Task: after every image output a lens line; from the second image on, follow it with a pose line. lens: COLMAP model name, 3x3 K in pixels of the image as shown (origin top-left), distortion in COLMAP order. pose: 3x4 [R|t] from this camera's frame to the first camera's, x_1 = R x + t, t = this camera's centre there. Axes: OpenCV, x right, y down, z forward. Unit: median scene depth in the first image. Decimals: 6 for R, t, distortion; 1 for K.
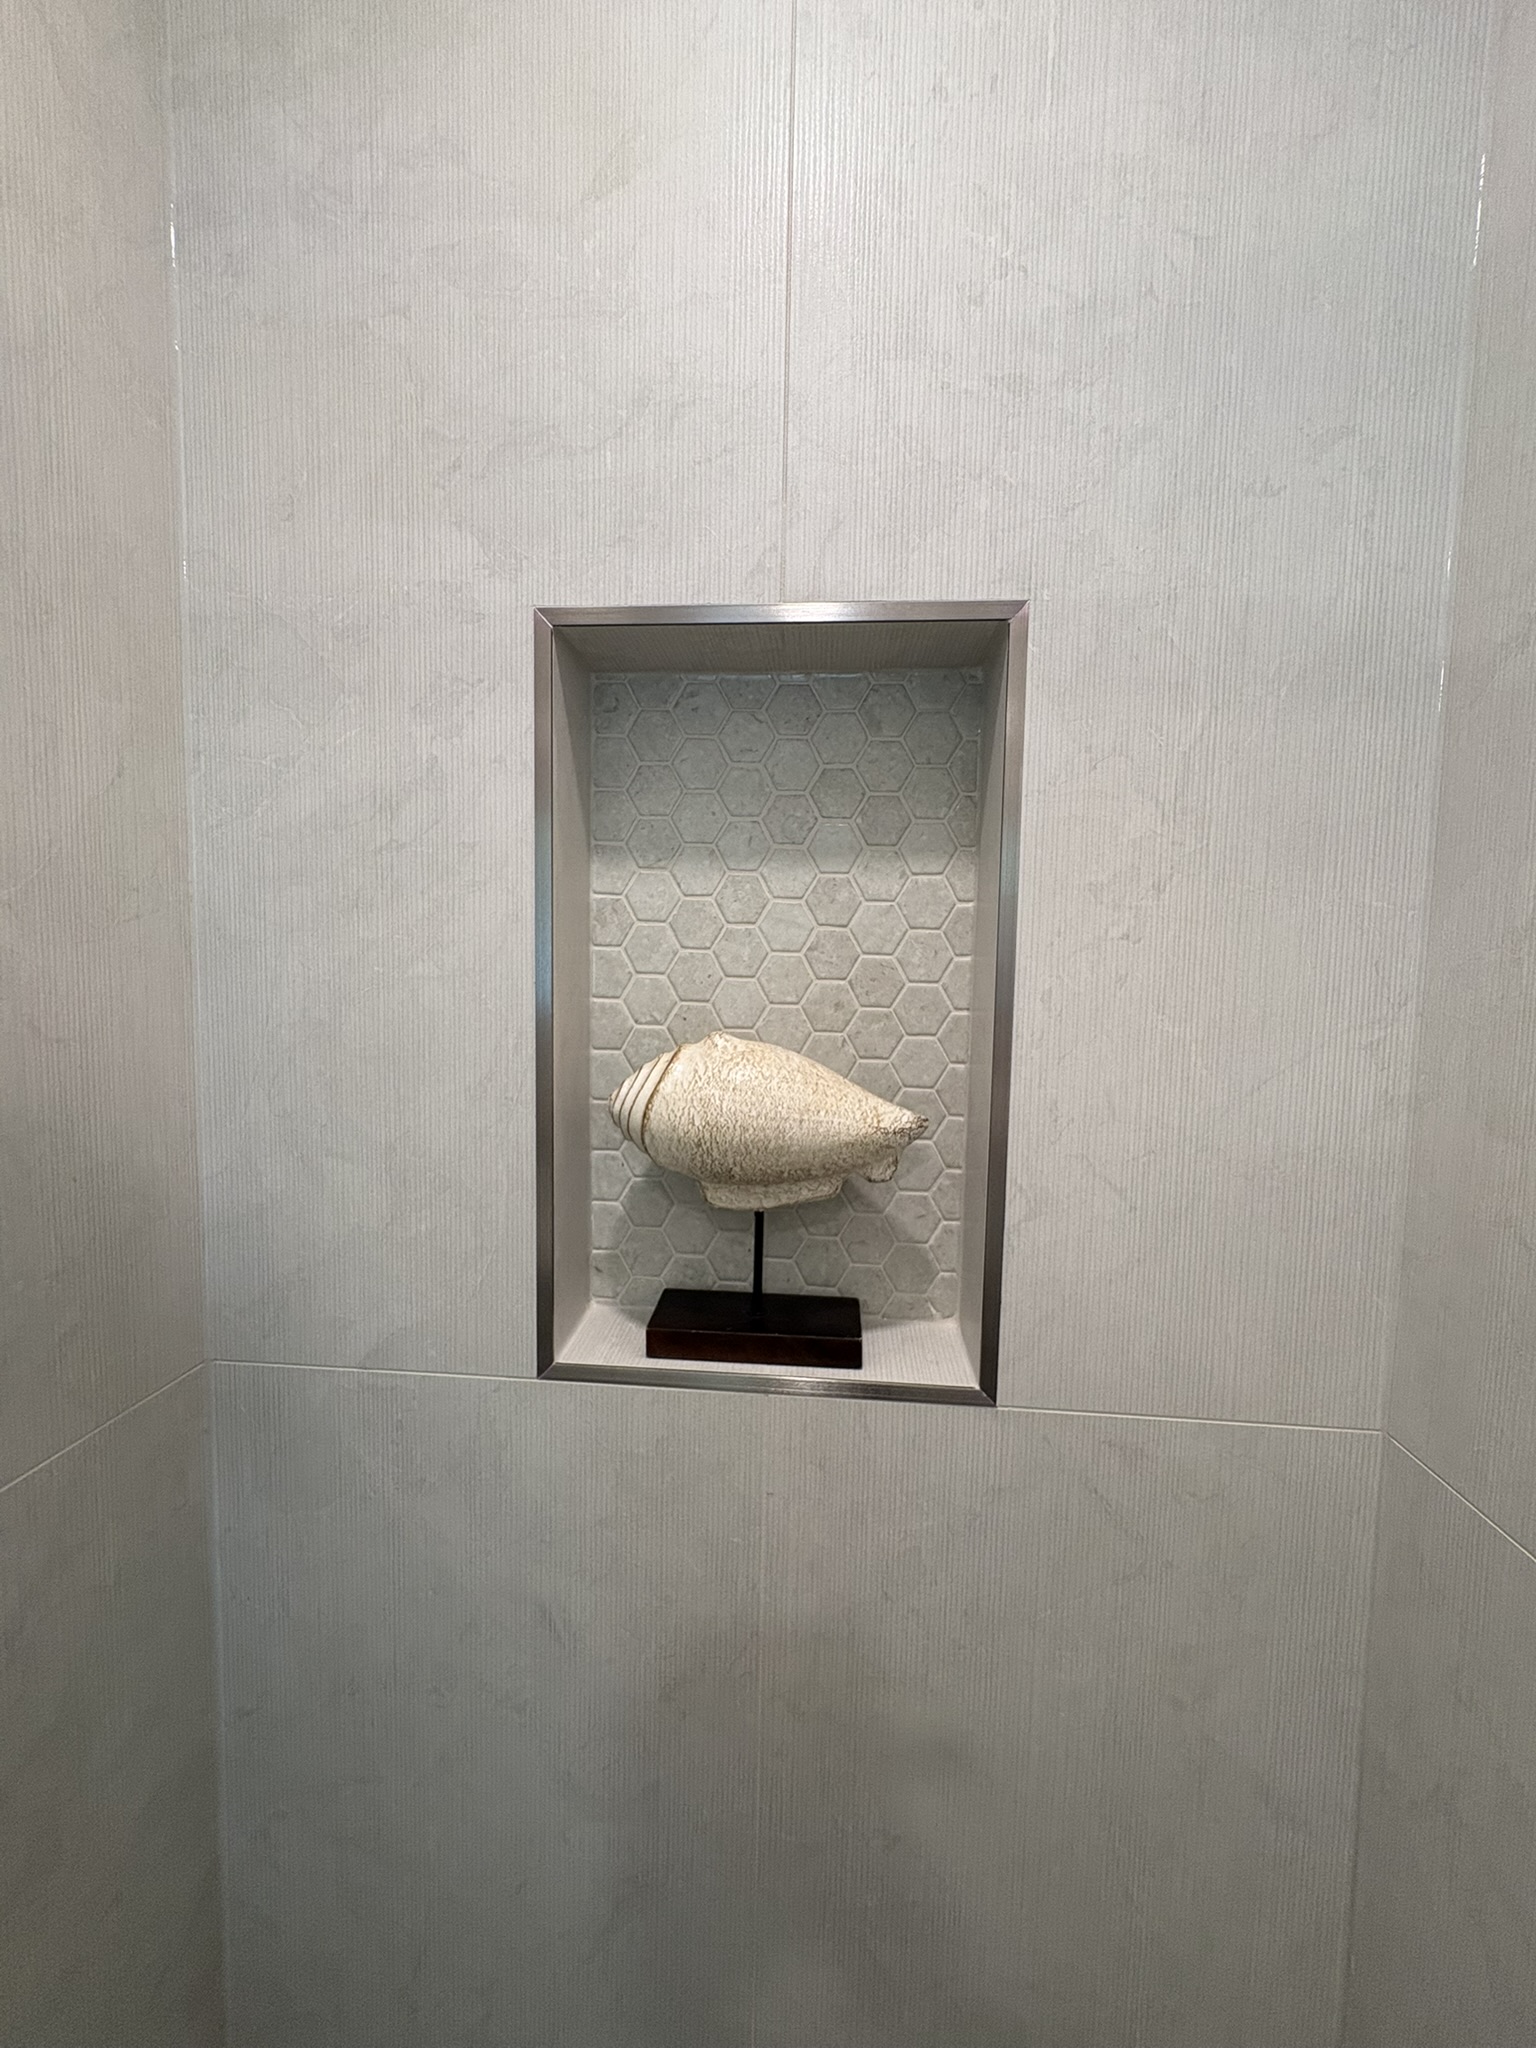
lens RADIAL K [[812.8, 0, 765.1], [0, 812.8, 1020.9], [0, 0, 1]] dist [-0.000729, -0.000632]
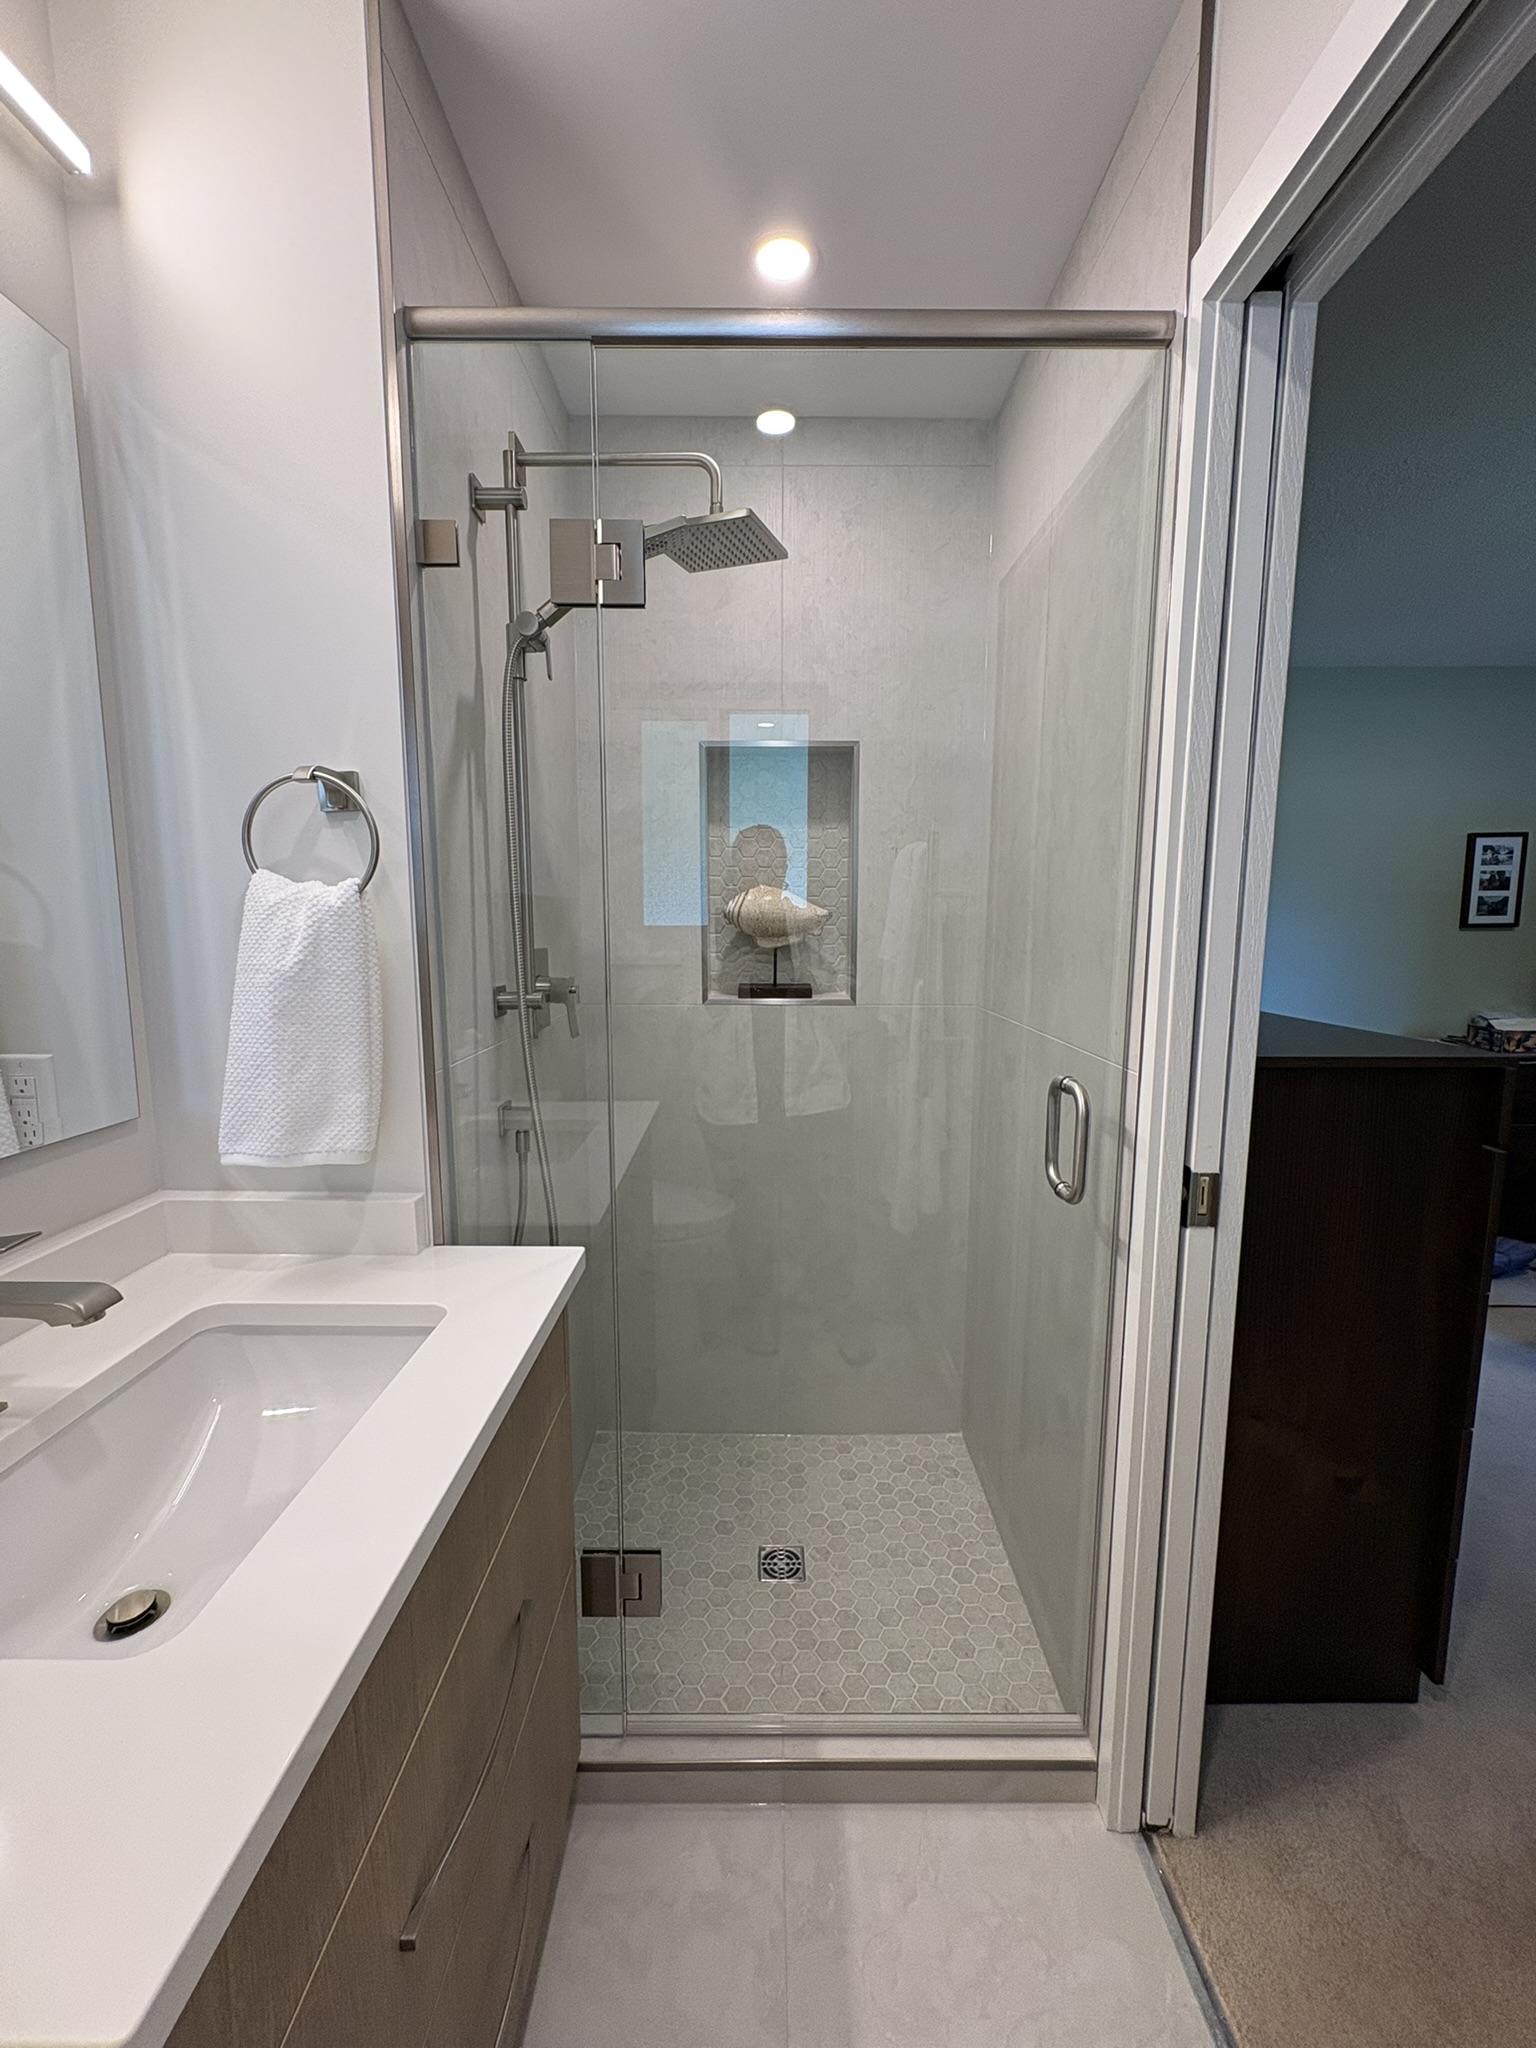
lens RADIAL K [[812.8, 0, 763.3], [0, 812.8, 1027.1], [0, 0, 1]] dist [-0.000729, -0.000632]
pose [[0.998215, -0.024737, 0.054357, -0.227264], [0.021620, 0.998128, 0.057205, 0.367362], [-0.055671, -0.055928, 0.996882, -1.994975]]
